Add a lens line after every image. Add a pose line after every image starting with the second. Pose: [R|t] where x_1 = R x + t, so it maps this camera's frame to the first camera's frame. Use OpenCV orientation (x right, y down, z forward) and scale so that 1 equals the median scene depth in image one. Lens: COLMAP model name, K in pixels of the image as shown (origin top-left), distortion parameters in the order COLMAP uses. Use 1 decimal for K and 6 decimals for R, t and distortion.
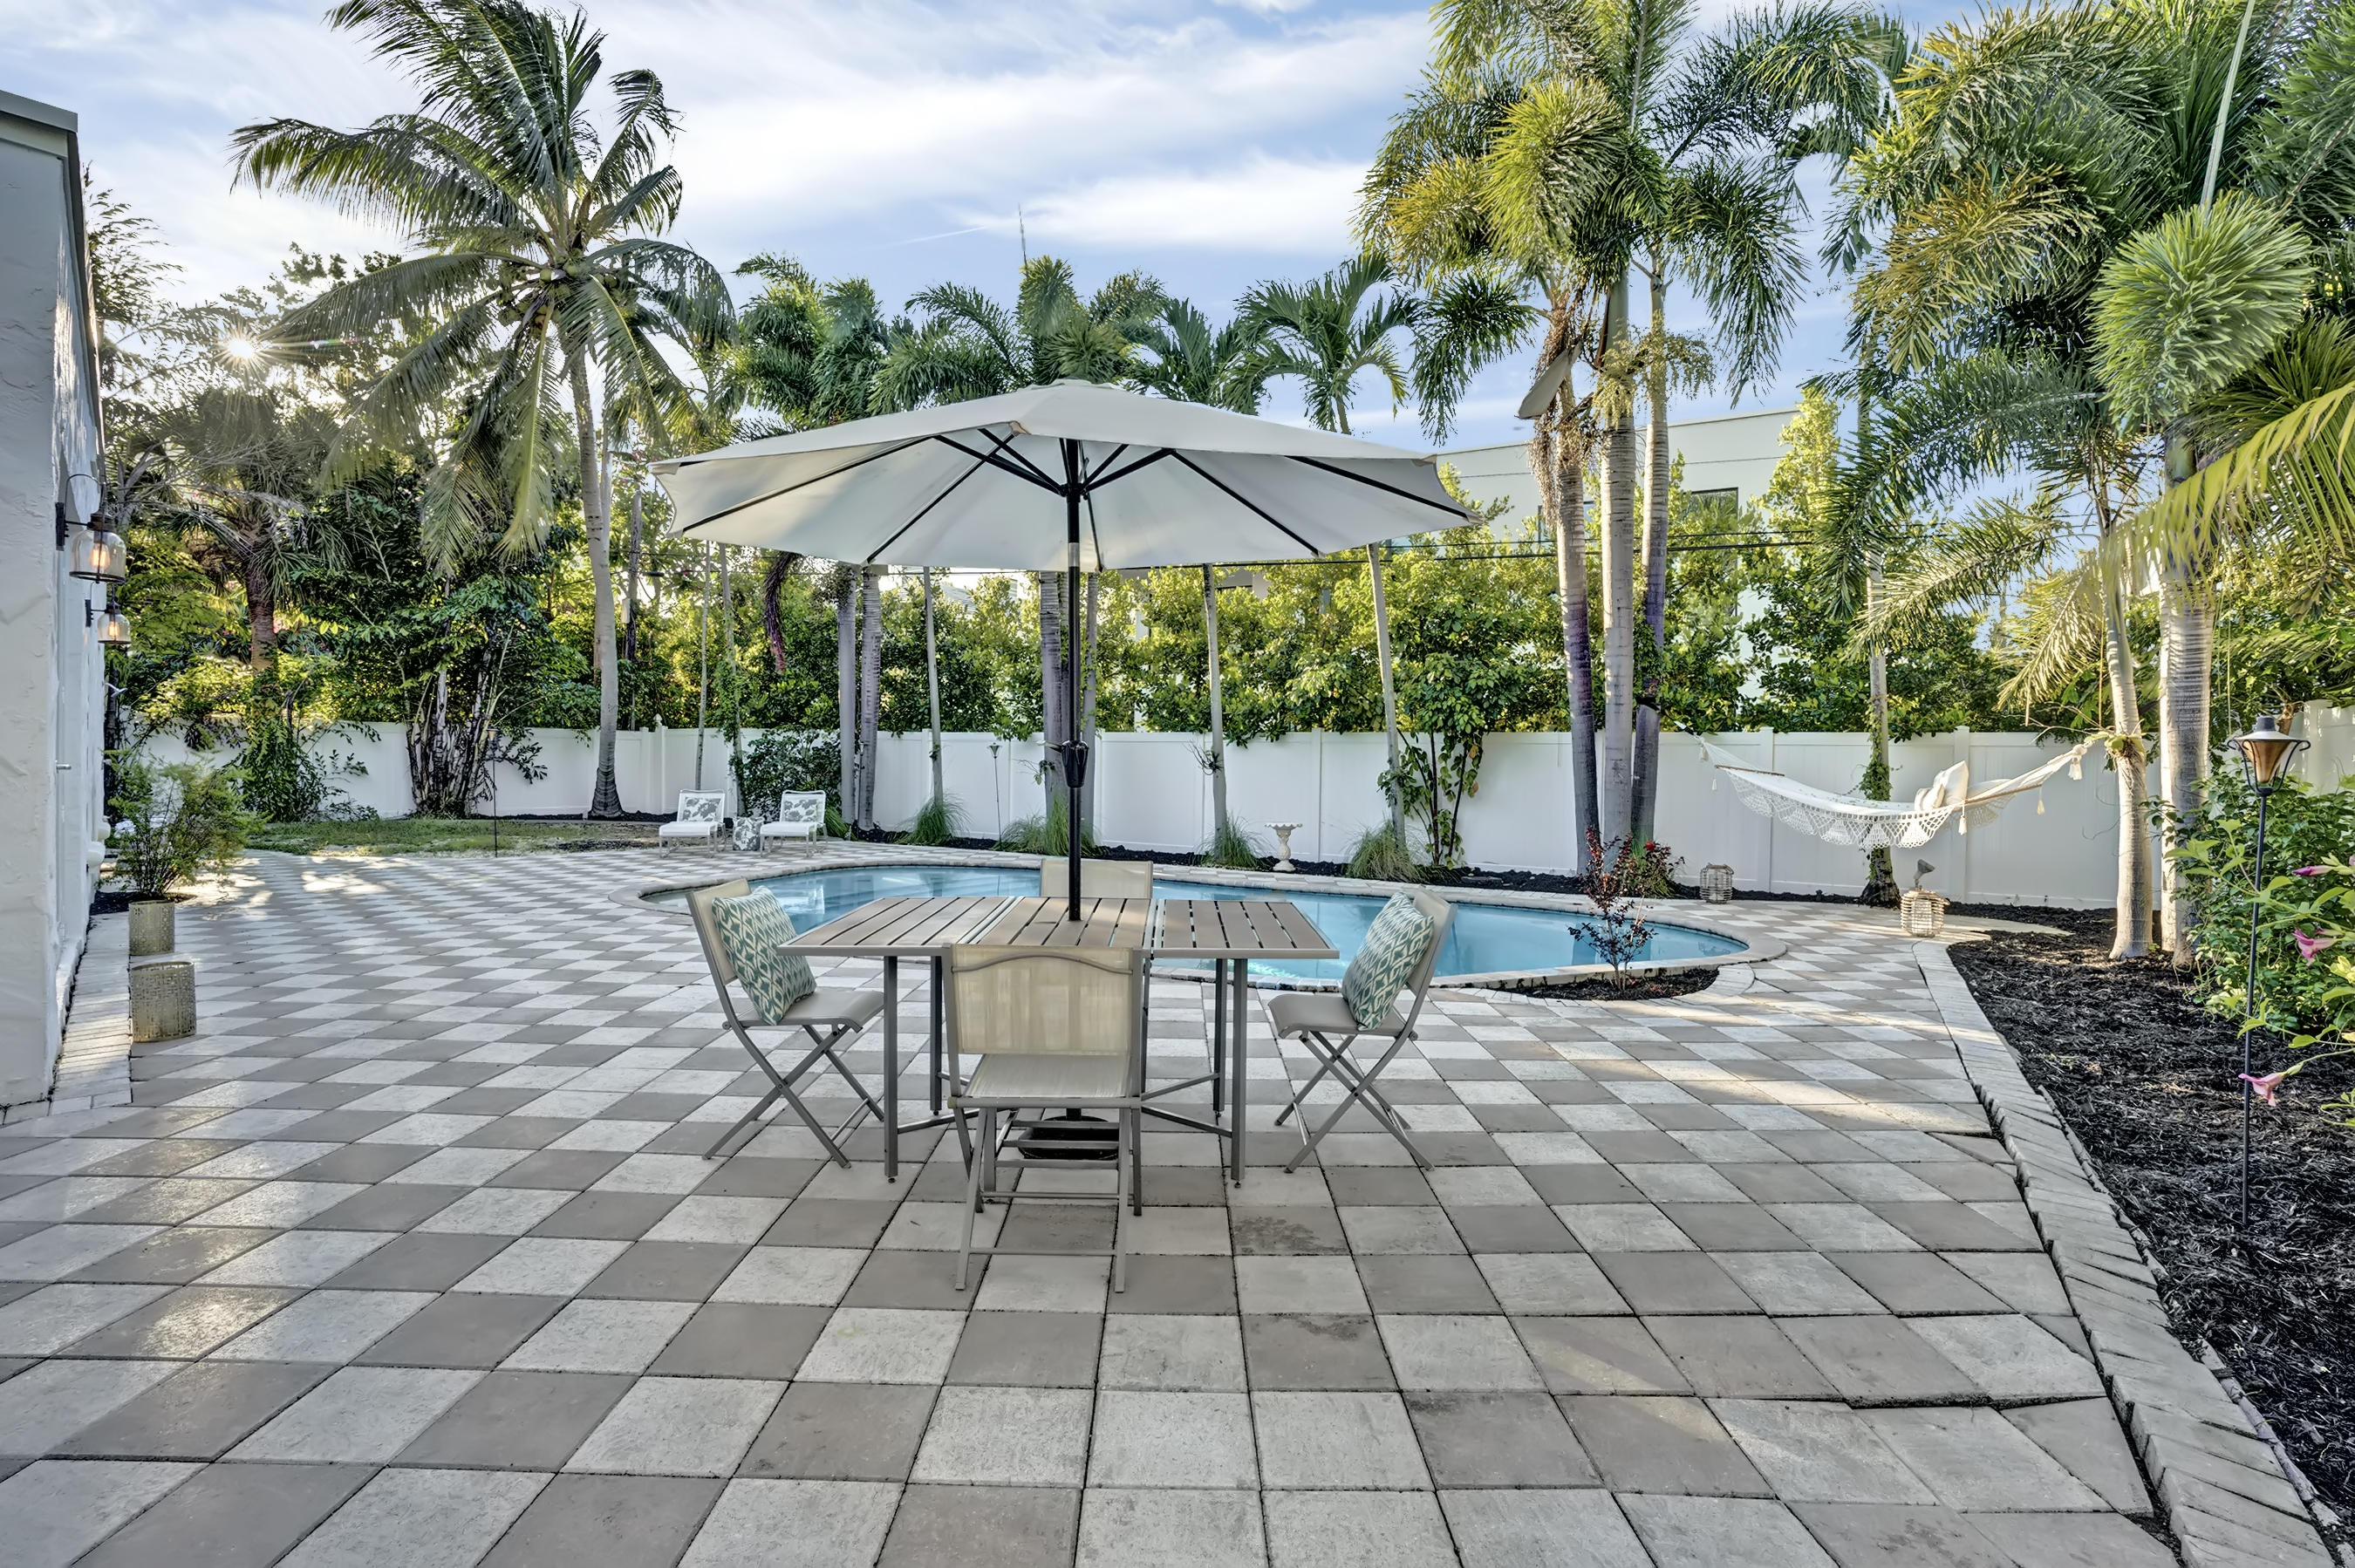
lens RADIAL K [[1045.2, 0, 1177.1], [0, 1045.2, 795.8], [0, 0, 1]] dist [-0.036785, 0.014934]
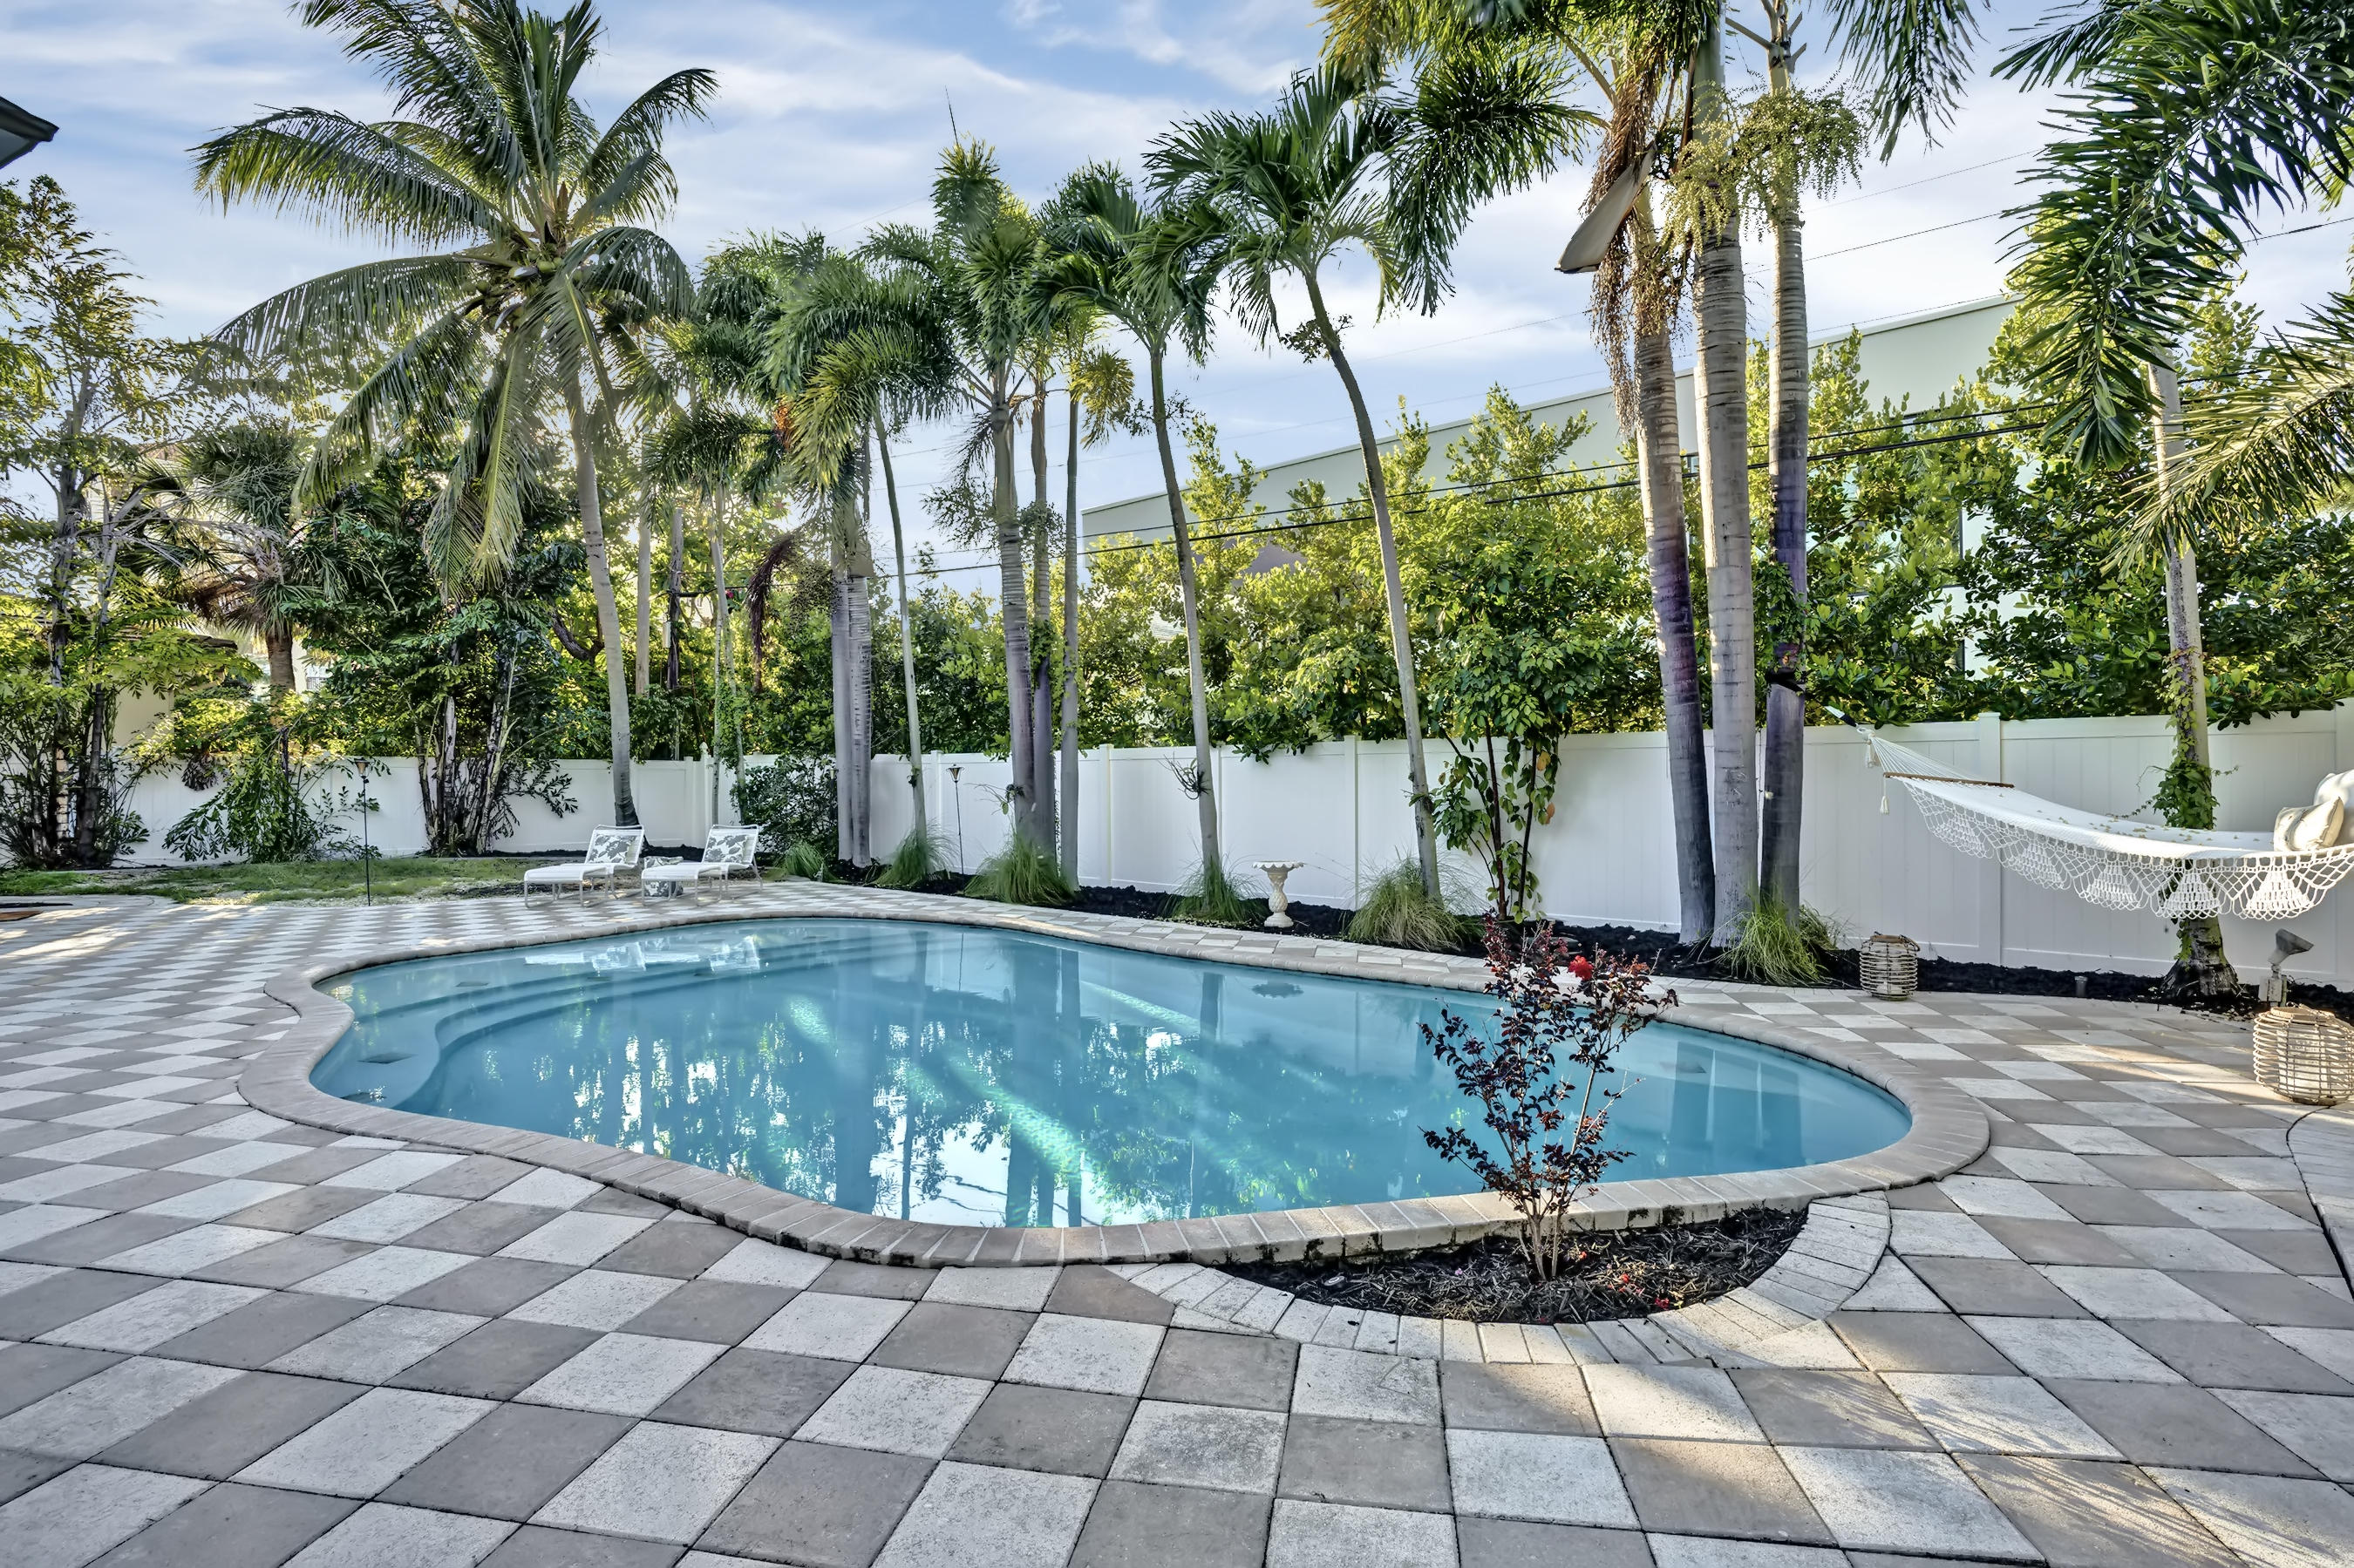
lens RADIAL K [[1044.7, 0, 1176.6], [0, 1044.7, 795.8], [0, 0, 1]] dist [-0.036785, 0.014934]
pose [[0.983298, -0.016931, -0.181215, 0.169411], [0.013279, 0.999684, -0.021351, -0.006495], [0.181519, 0.018588, 0.983212, 0.250989]]
